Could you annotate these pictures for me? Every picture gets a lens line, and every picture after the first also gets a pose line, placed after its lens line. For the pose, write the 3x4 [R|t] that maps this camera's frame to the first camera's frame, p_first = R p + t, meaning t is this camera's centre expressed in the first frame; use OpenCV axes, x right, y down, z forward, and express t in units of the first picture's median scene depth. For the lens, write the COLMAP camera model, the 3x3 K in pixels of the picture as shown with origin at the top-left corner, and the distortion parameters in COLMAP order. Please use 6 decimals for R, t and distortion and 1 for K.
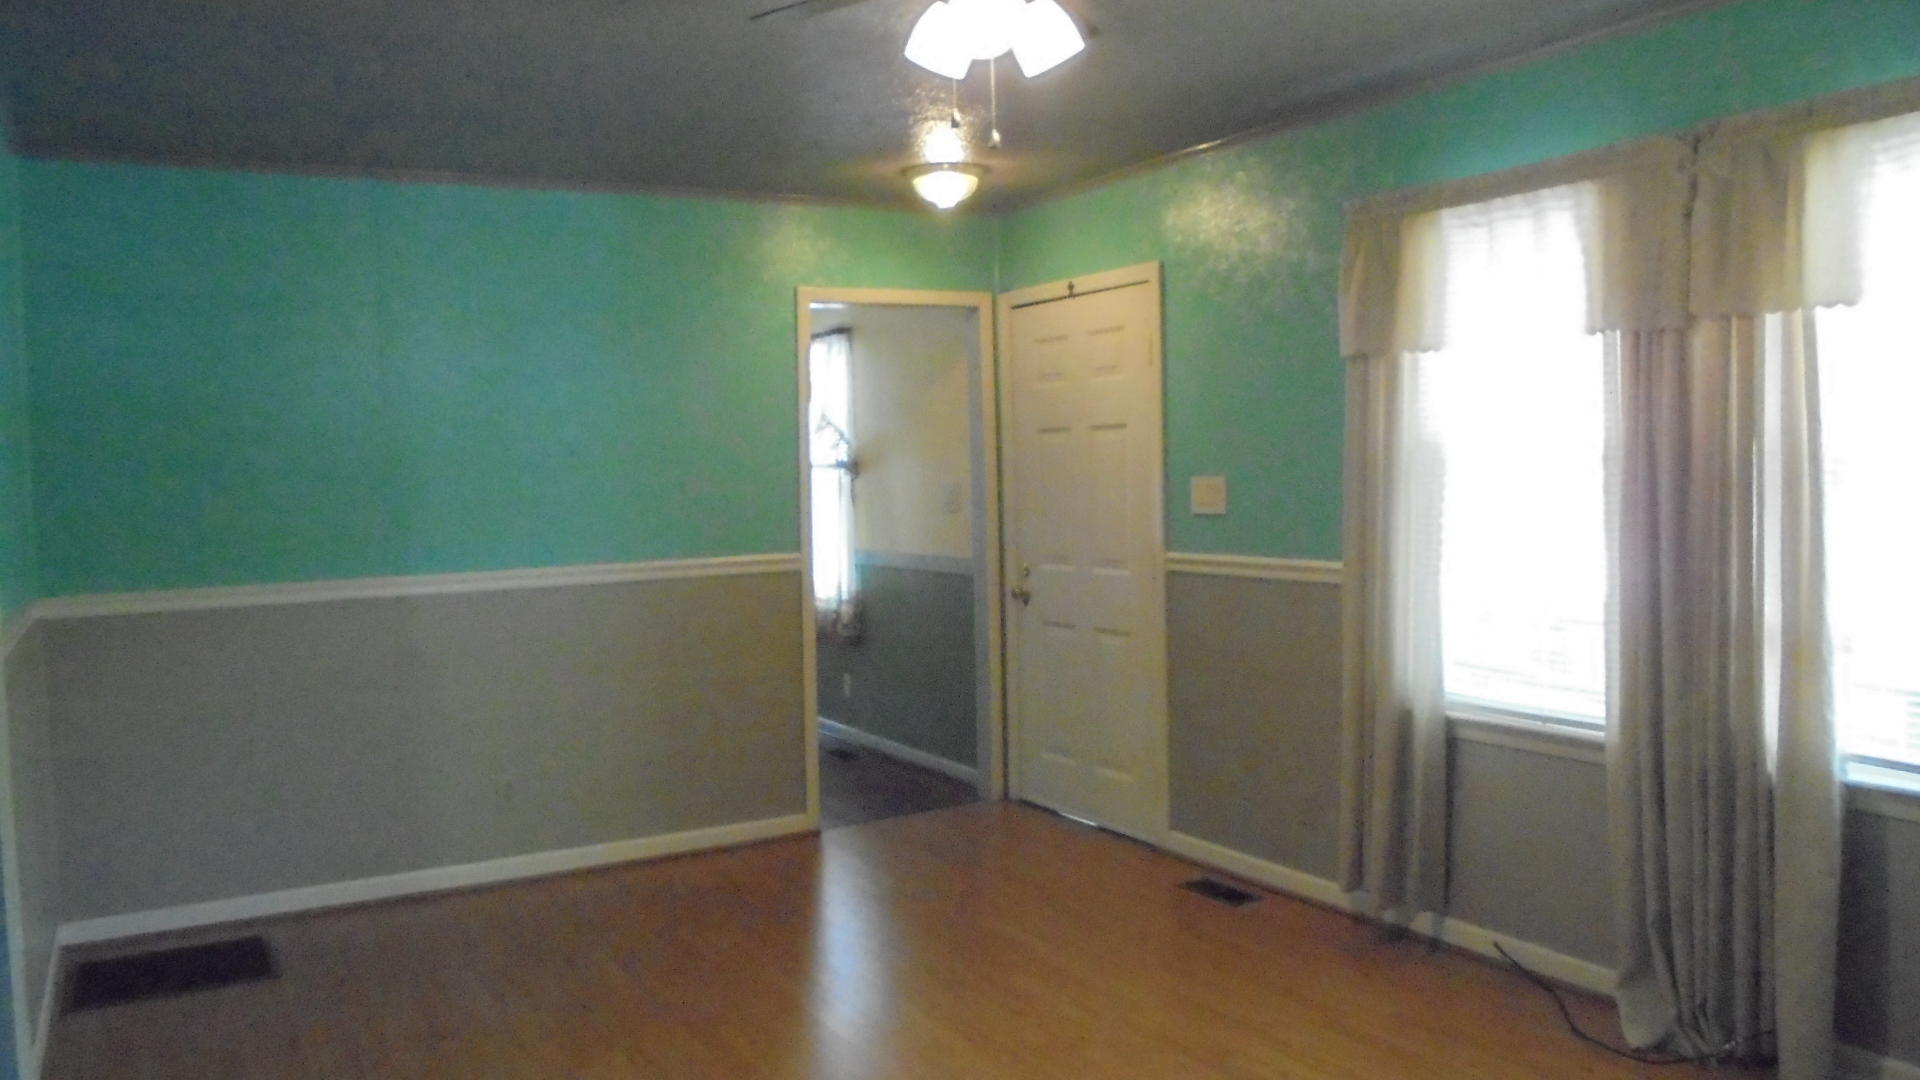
lens RADIAL K [[1466.1, 0, 955.9], [0, 1466.1, 544.3], [0, 0, 1]] dist [-0.093747, 0.076232]
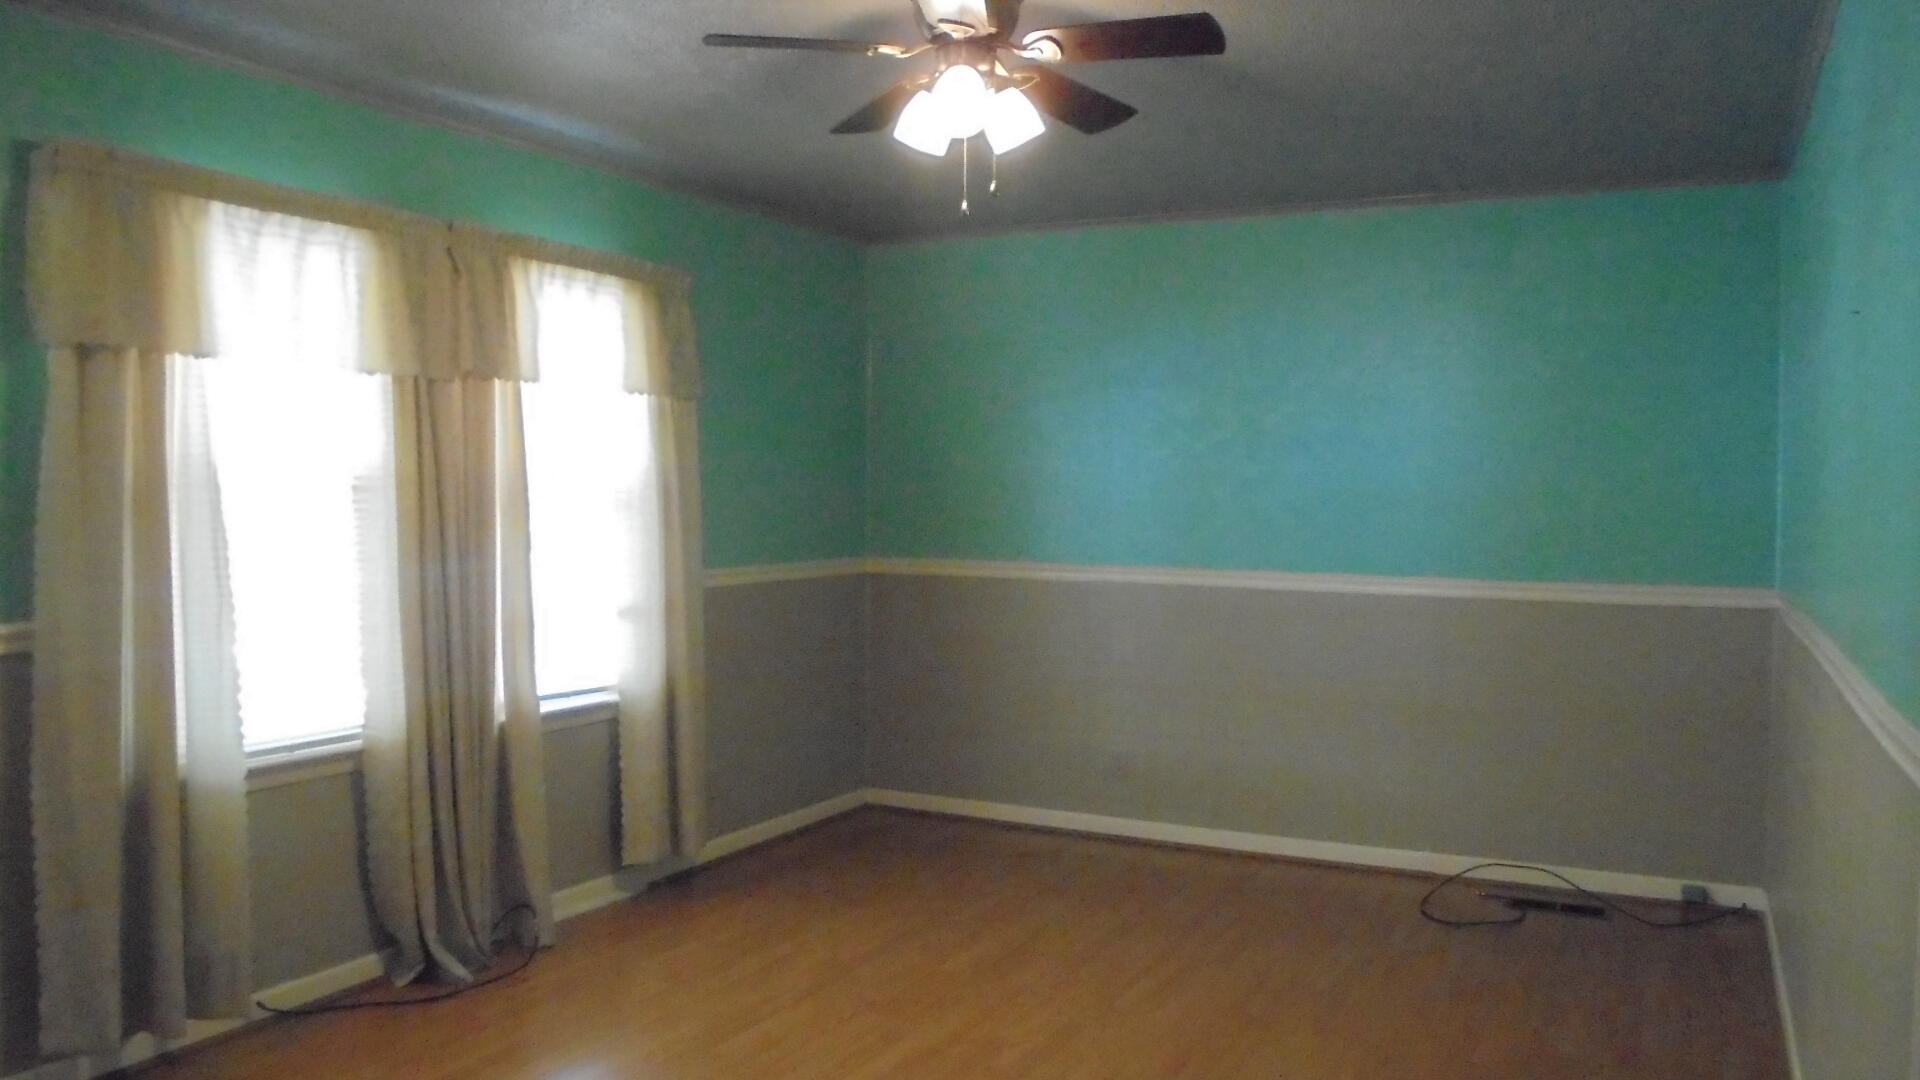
lens RADIAL K [[1466.1, 0, 955.9], [0, 1466.1, 544.3], [0, 0, 1]] dist [-0.093747, 0.076232]
pose [[-0.525271, -0.018228, 0.850740, -0.808421], [0.049894, 0.997391, 0.052176, -0.056999], [-0.849471, 0.069853, -0.522990, 1.356499]]
